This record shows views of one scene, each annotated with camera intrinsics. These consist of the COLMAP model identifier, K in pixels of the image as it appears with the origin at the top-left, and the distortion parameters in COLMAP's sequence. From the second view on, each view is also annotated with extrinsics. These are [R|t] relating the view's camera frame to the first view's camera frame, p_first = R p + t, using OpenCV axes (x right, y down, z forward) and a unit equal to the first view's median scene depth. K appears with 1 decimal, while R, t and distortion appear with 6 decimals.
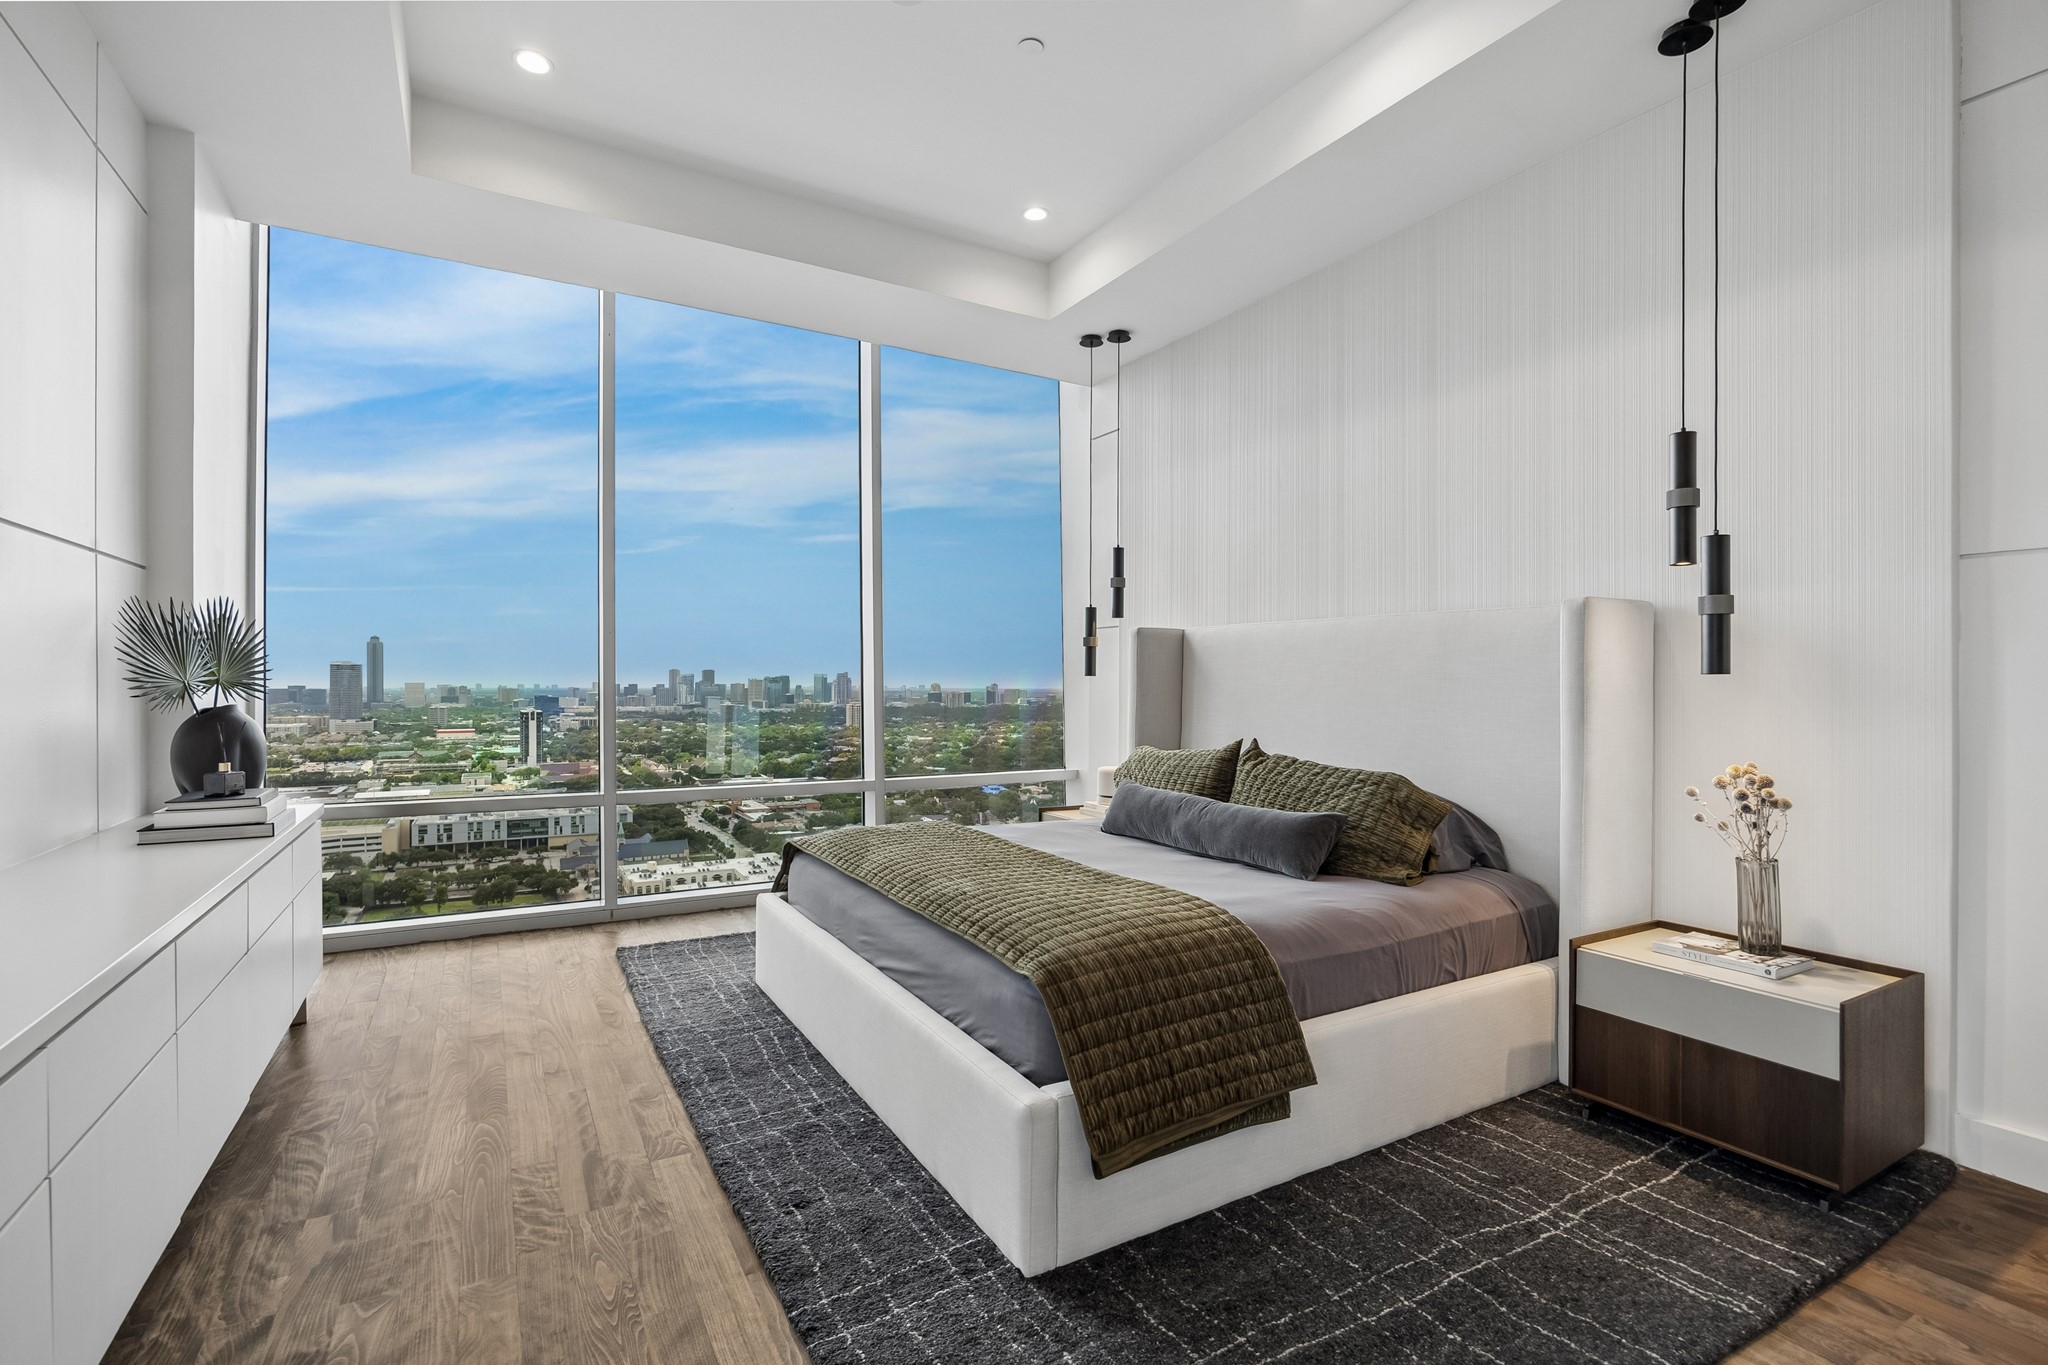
lens RADIAL K [[927.9, 0, 1034.8], [0, 927.9, 684.3], [0, 0, 1]] dist [-0.018743, 0.000701]
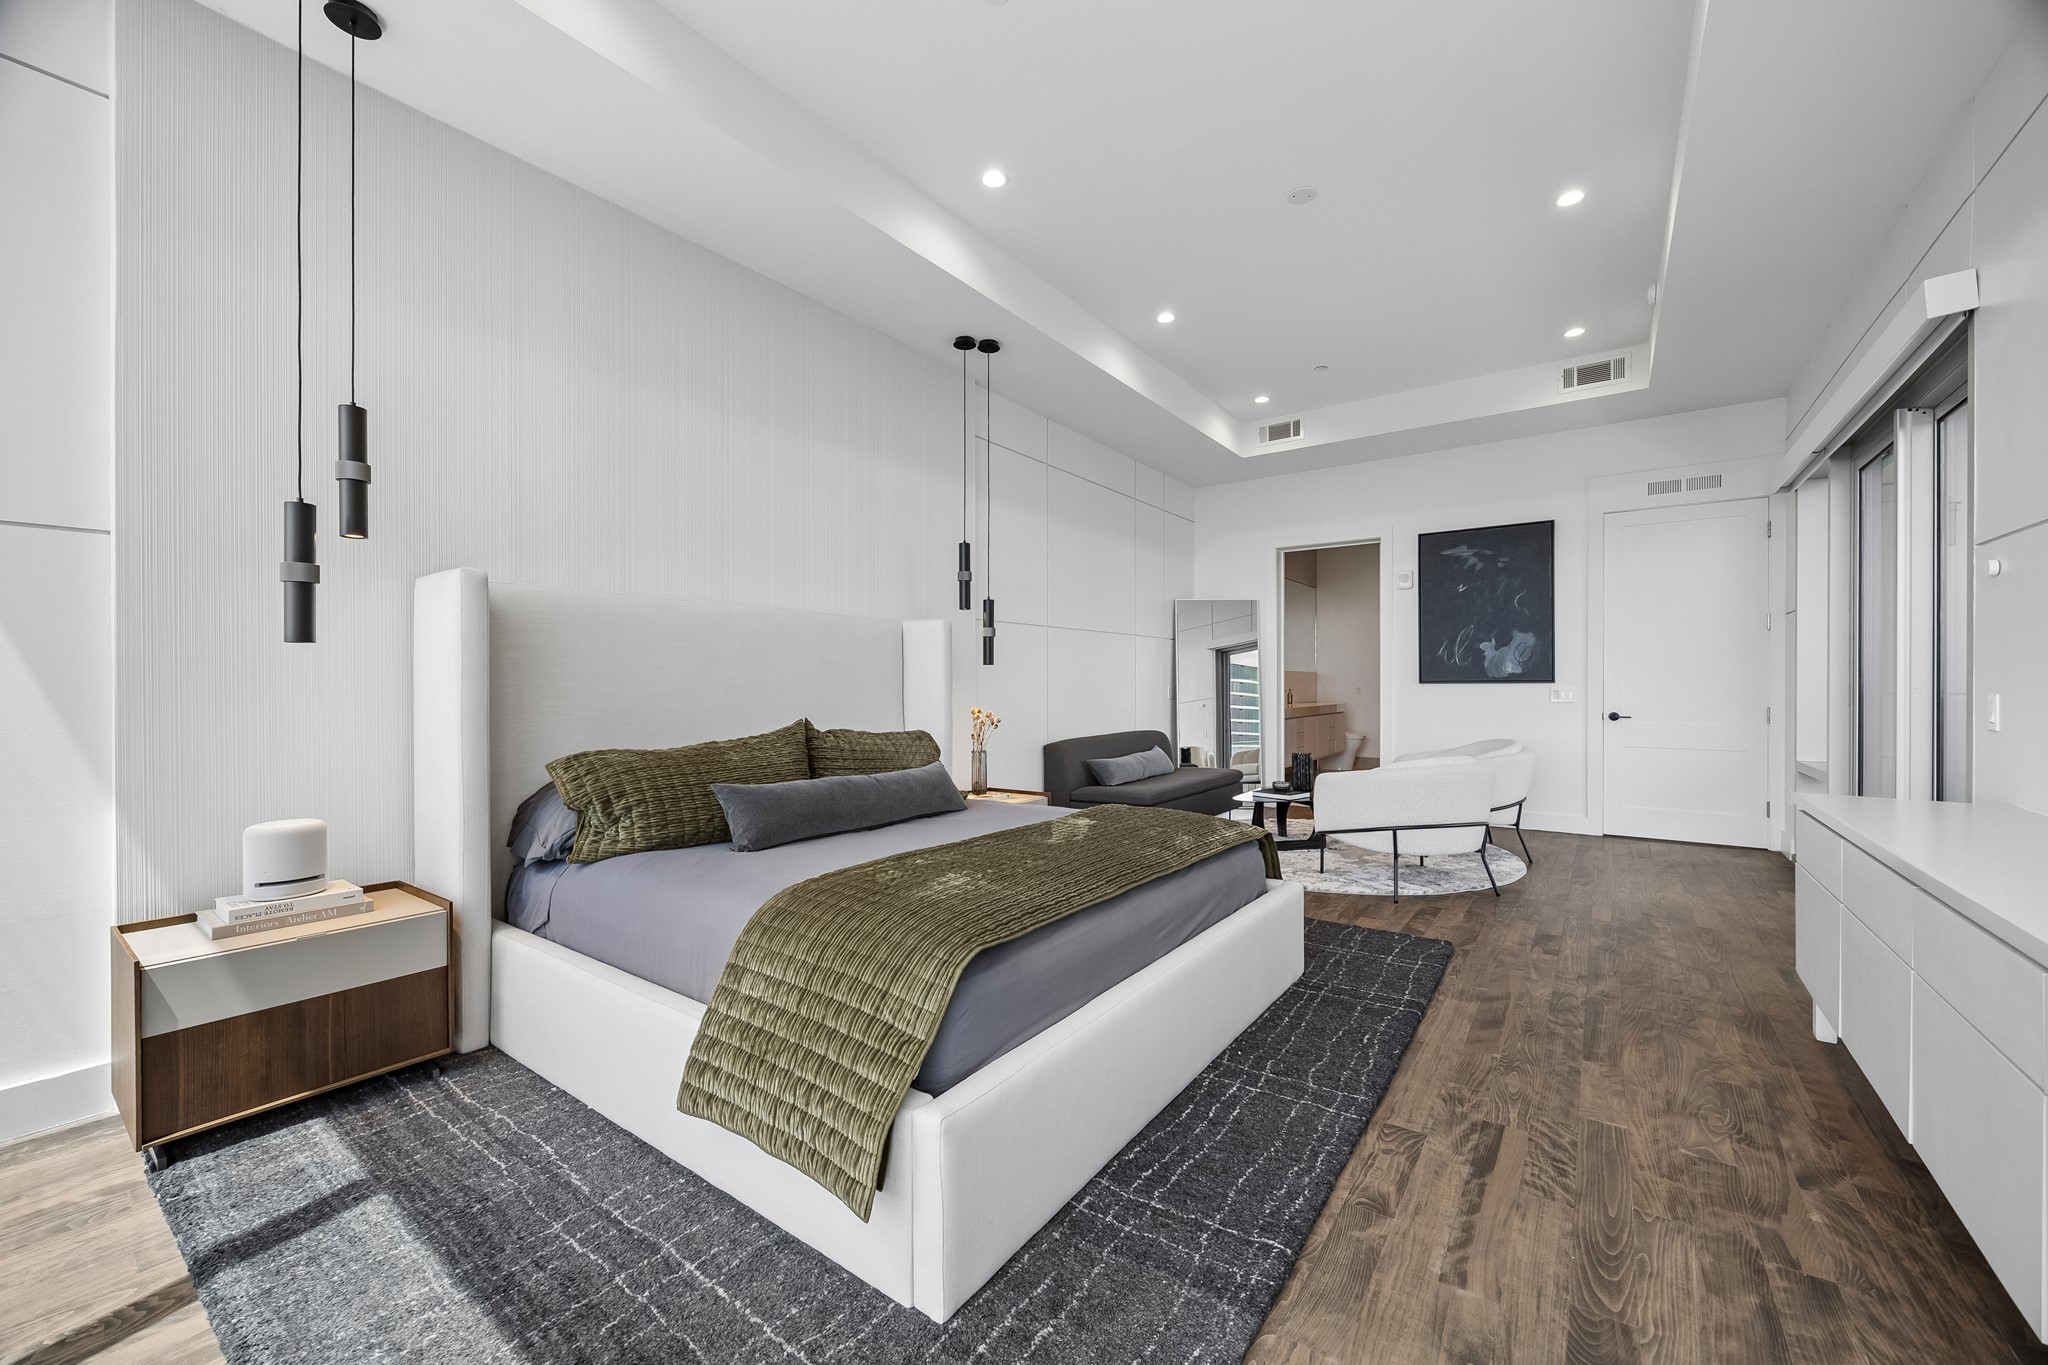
lens RADIAL K [[815.5, 0, 1014.1], [0, 815.5, 672.6], [0, 0, 1]] dist [0.011280, -0.000008]
pose [[-0.398463, 0.007459, 0.917154, -0.862898], [-0.002417, 0.999955, -0.009183, 0.020680], [-0.917181, -0.005875, -0.398427, 1.439643]]
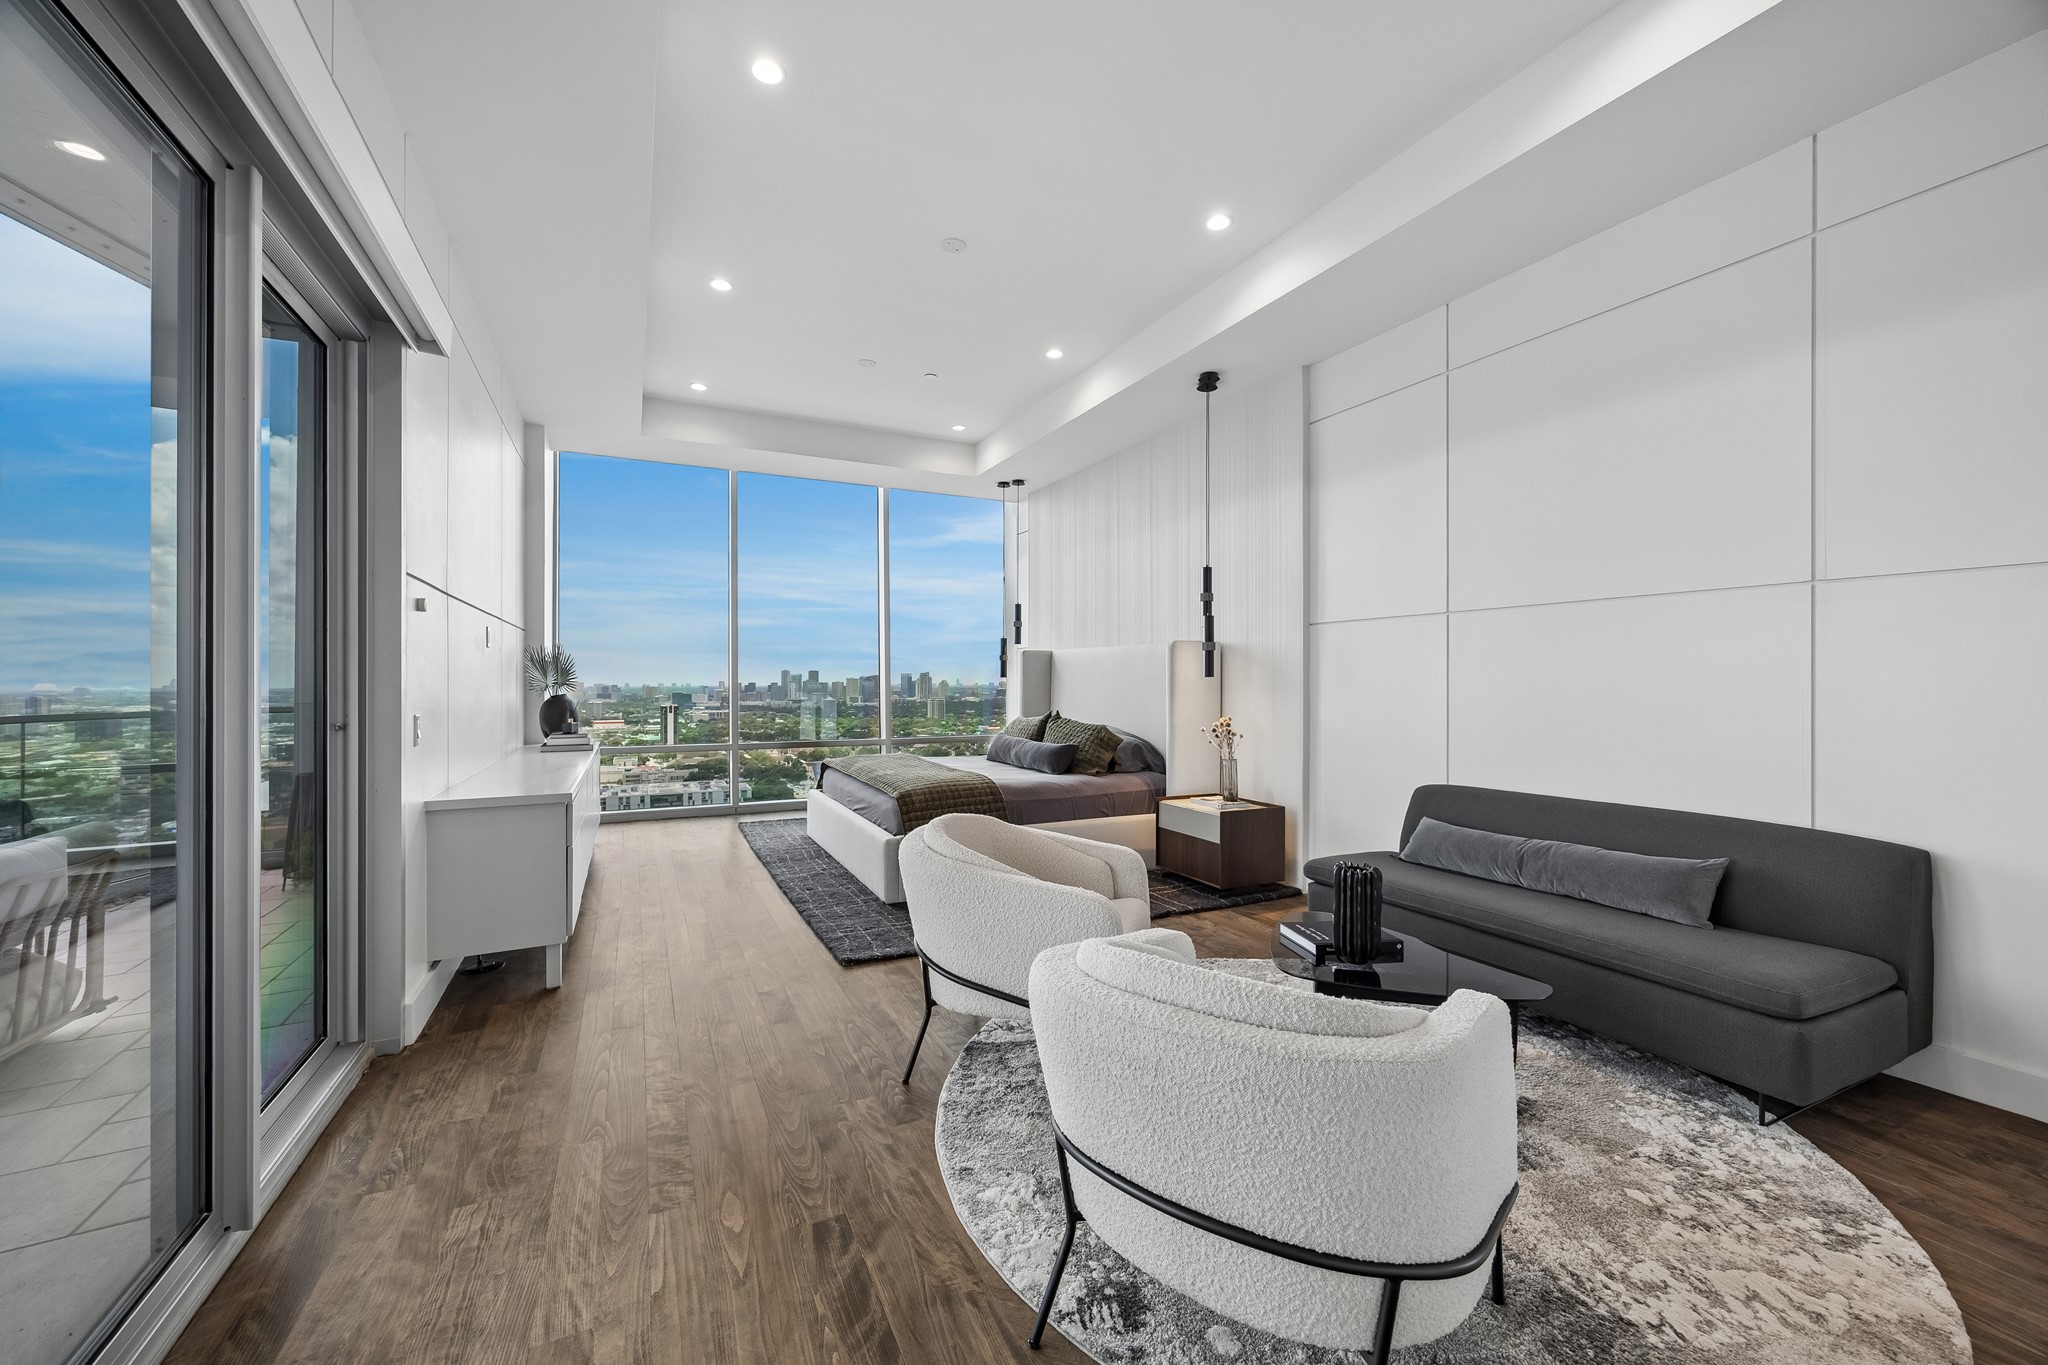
lens RADIAL K [[791.1, 0, 1021.4], [0, 791.1, 670.0], [0, 0, 1]] dist [0.001873, 0.000278]
pose [[0.996642, -0.004882, -0.081737, 0.373727], [0.003672, 0.999882, -0.014943, -0.000917], [0.081800, 0.014593, 0.996542, -0.827278]]
